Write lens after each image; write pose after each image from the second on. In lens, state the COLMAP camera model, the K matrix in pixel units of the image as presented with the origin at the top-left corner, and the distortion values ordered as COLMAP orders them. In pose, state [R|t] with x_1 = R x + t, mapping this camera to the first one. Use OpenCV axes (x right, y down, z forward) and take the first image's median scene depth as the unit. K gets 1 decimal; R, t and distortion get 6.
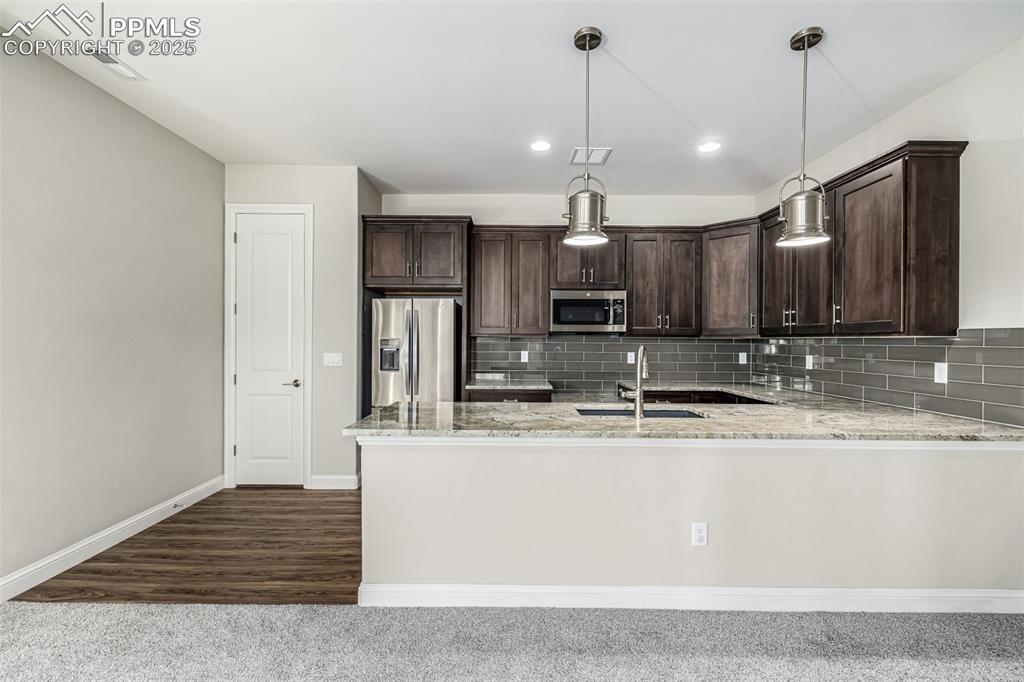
lens RADIAL K [[433.0, 0, 511.0], [0, 433.0, 339.7], [0, 0, 1]] dist [0.001458, 0.000238]
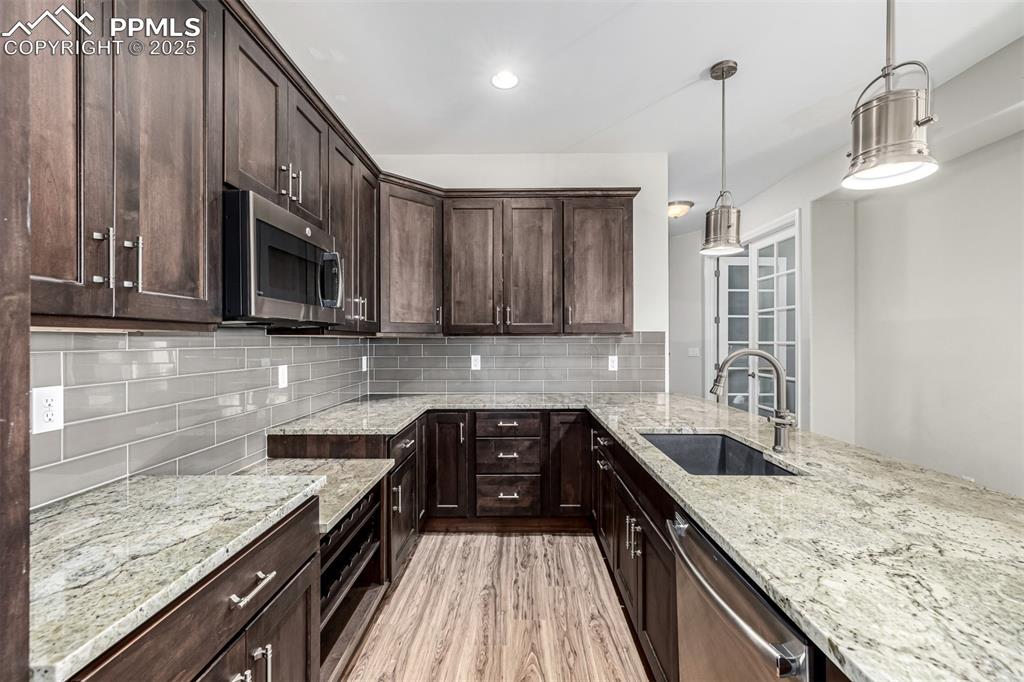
lens RADIAL K [[433.0, 0, 509.4], [0, 433.0, 341.1], [0, 0, 1]] dist [0.001458, 0.000238]
pose [[0.023342, -0.005900, 0.999710, -0.279793], [0.000418, 0.999983, 0.005892, -0.001296], [-0.999727, 0.000280, 0.023344, 0.954271]]
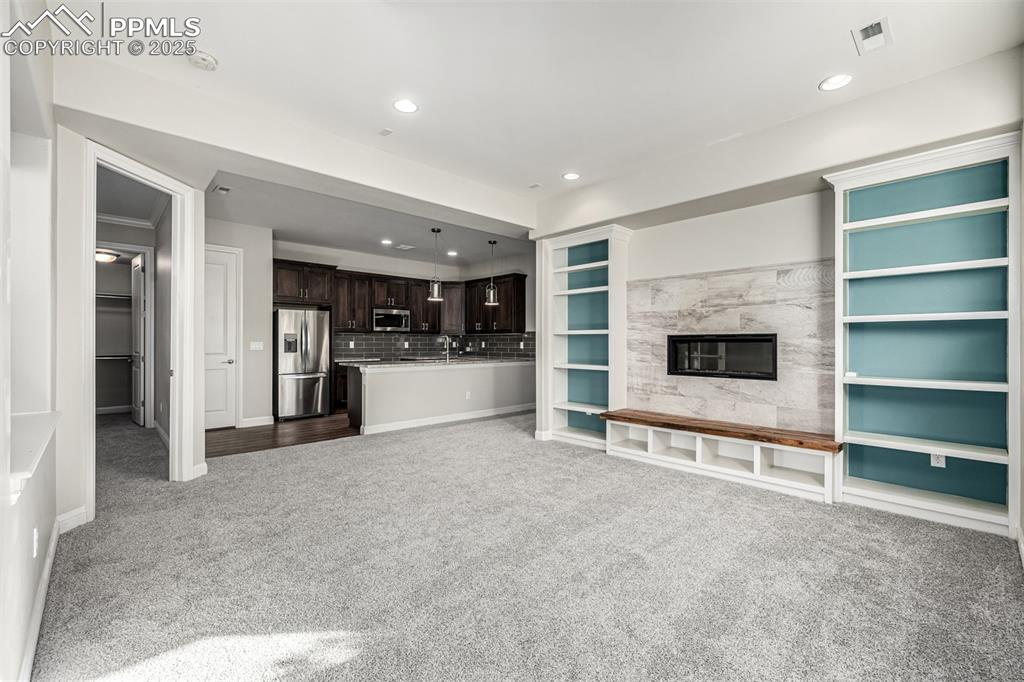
lens RADIAL K [[433.0, 0, 513.2], [0, 433.0, 339.3], [0, 0, 1]] dist [0.001458, 0.000238]
pose [[0.721042, -0.001119, 0.692891, -0.926174], [0.002503, 0.999996, -0.000990, 0.026761], [-0.692887, 0.002448, 0.721042, -0.921291]]
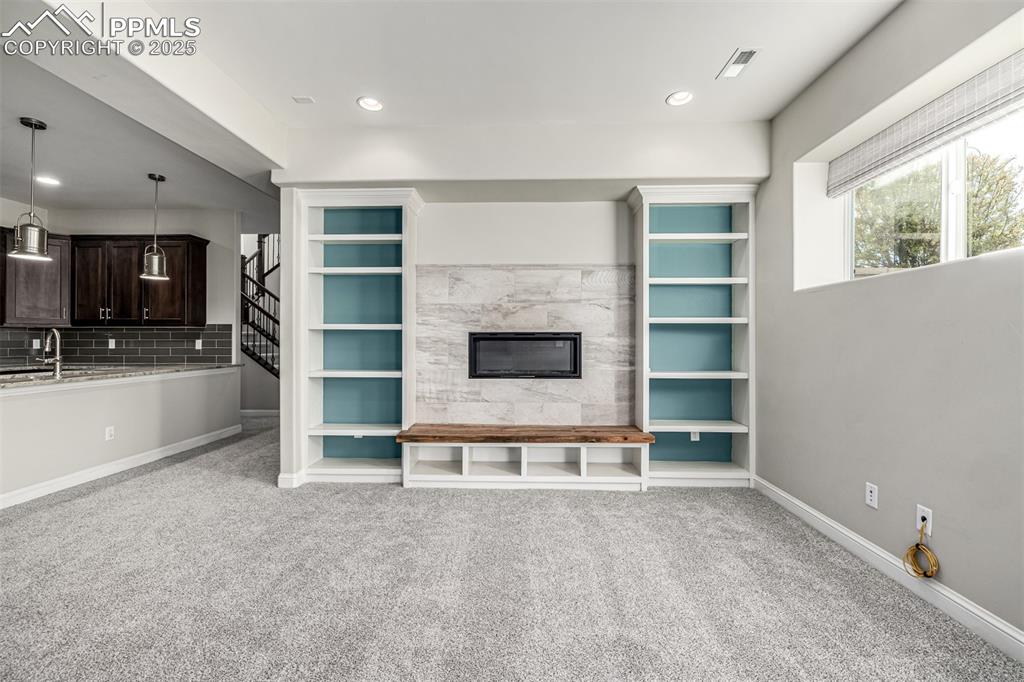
lens RADIAL K [[433.0, 0, 510.9], [0, 433.0, 337.7], [0, 0, 1]] dist [0.001458, 0.000238]
pose [[0.031236, -0.002901, 0.999508, -0.804123], [-0.003353, 0.999990, 0.003007, 0.023701], [-0.999506, -0.003445, 0.031225, -0.444043]]
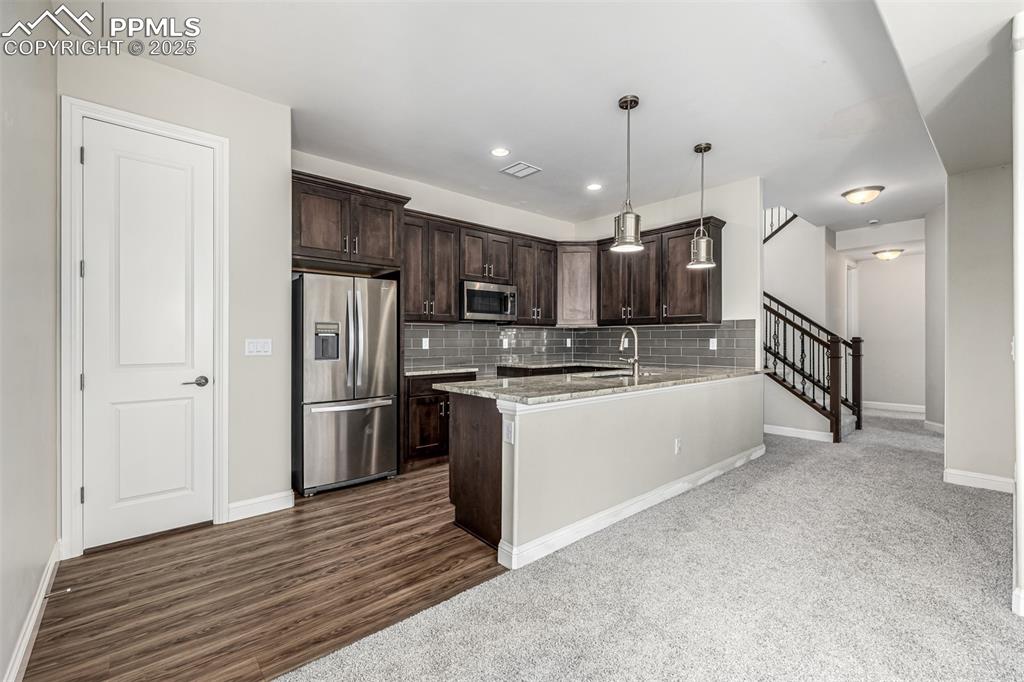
lens RADIAL K [[433.0, 0, 512.4], [0, 433.0, 337.0], [0, 0, 1]] dist [0.001458, 0.000238]
pose [[0.752030, -0.002672, 0.659123, -0.637694], [0.003311, 0.999994, 0.000277, 0.031677], [-0.659121, 0.001974, 0.752035, 0.130814]]
